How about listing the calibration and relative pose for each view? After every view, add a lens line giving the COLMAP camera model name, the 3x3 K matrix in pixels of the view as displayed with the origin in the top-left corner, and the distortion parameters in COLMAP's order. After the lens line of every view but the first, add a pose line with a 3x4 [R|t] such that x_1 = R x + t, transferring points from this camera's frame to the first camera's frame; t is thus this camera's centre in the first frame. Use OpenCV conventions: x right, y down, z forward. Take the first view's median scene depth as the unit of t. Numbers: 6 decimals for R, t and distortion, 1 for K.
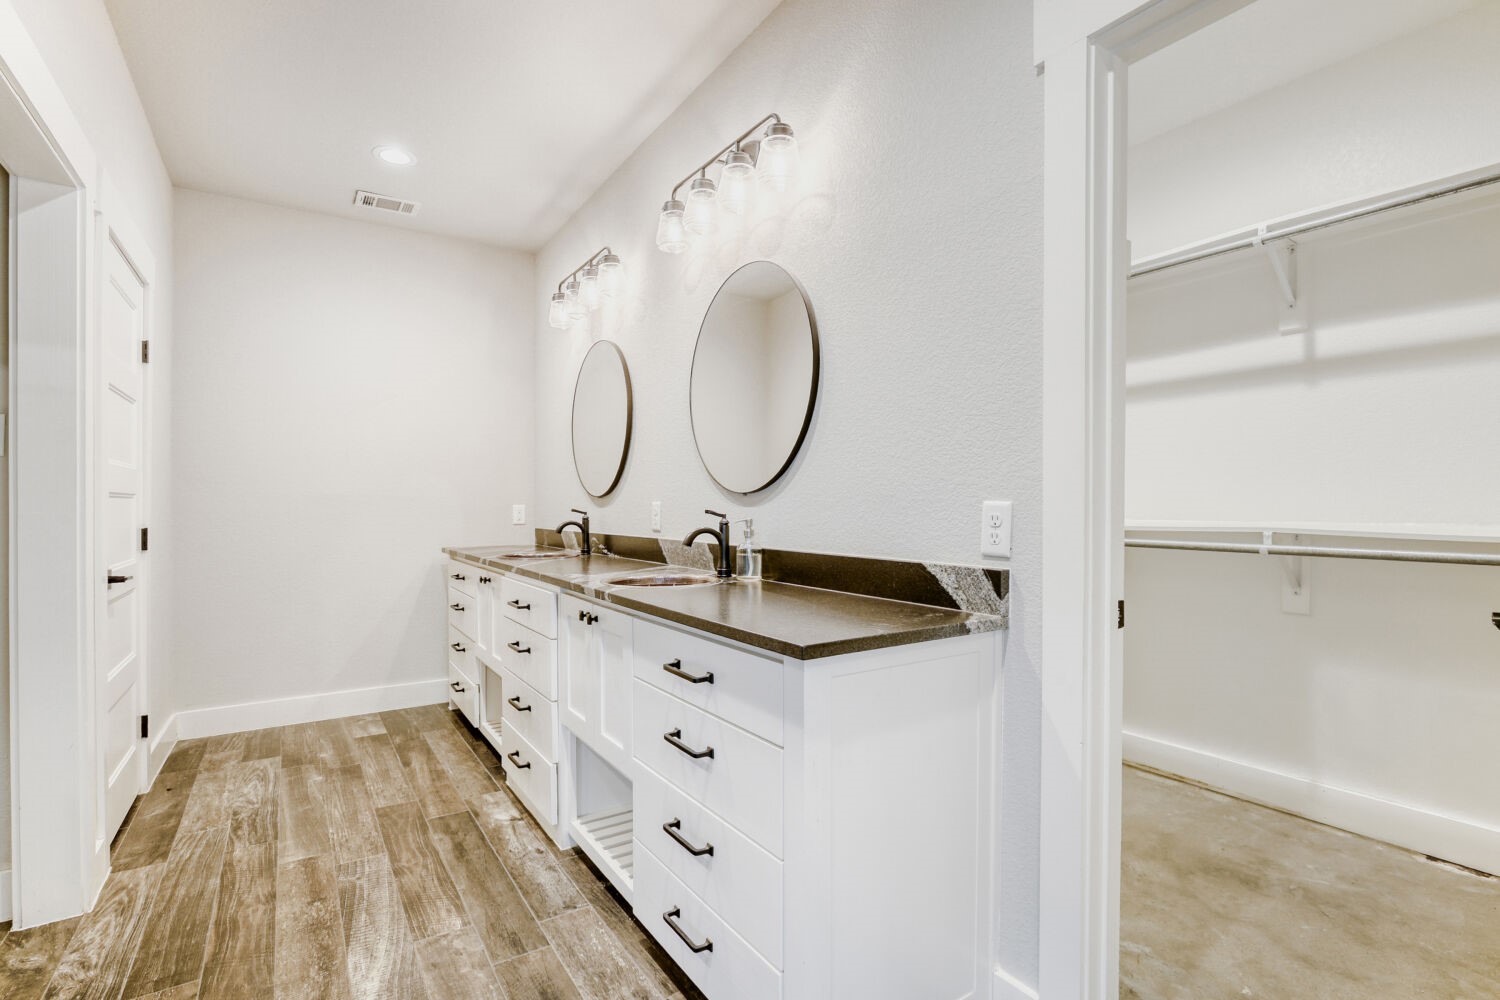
lens RADIAL K [[693.0, 0, 747.8], [0, 693.0, 507.4], [0, 0, 1]] dist [-0.027070, 0.001321]
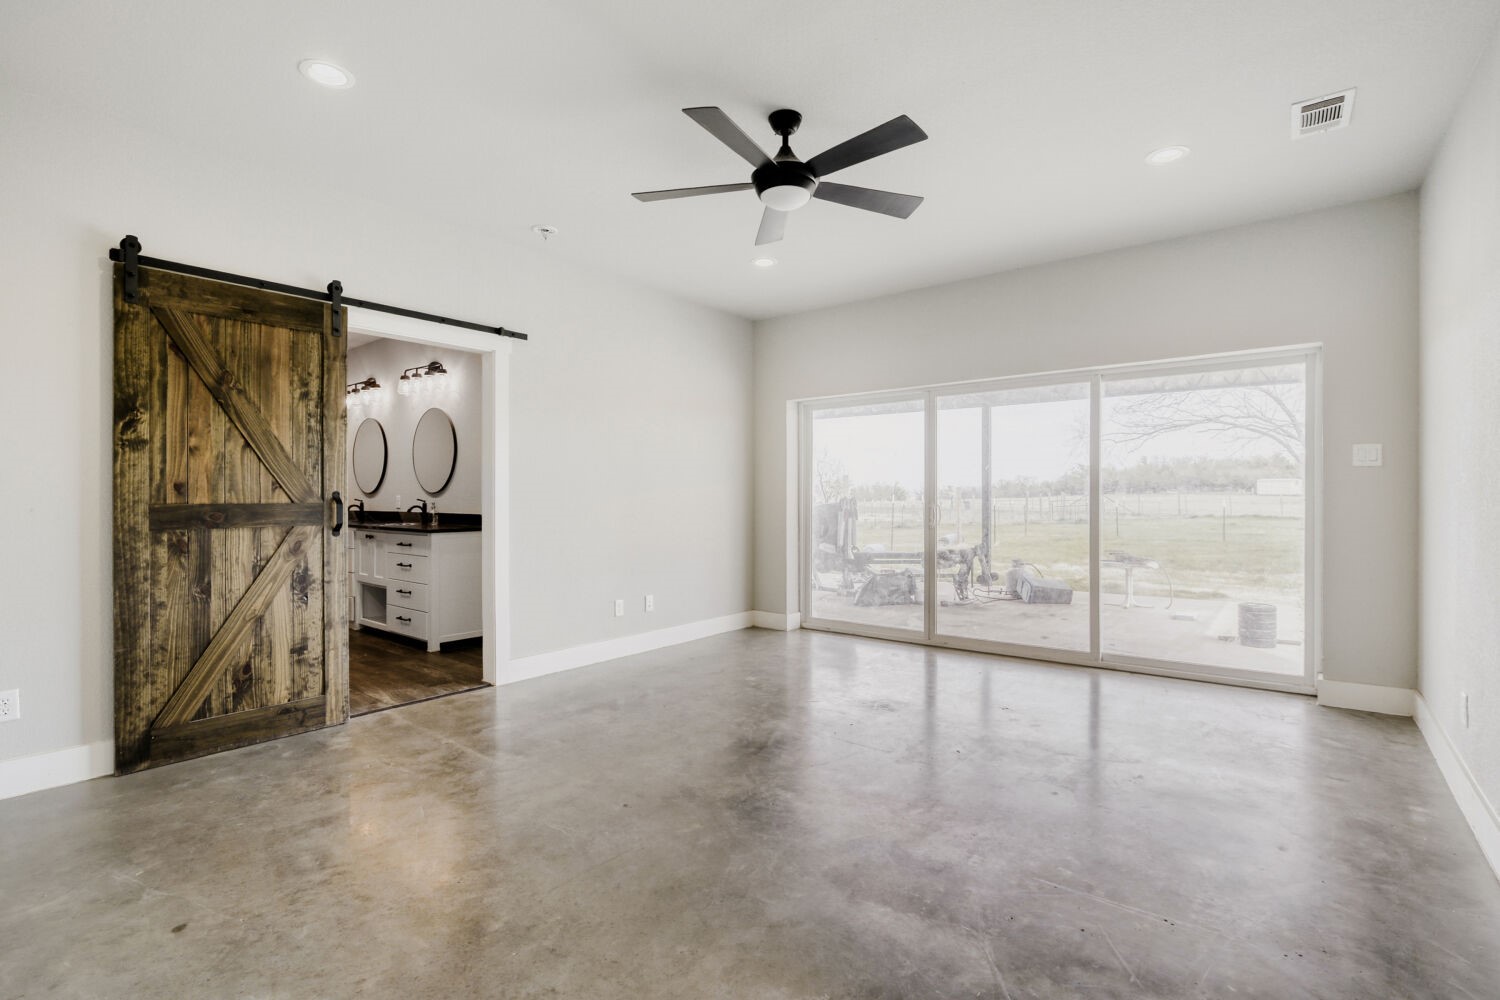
lens RADIAL K [[693.0, 0, 755.5], [0, 693.0, 496.7], [0, 0, 1]] dist [-0.027070, 0.001321]
pose [[0.946648, -0.002049, 0.322263, 0.318748], [0.001607, 0.999997, 0.001638, -0.007753], [-0.322266, -0.001033, 0.946649, -1.932334]]
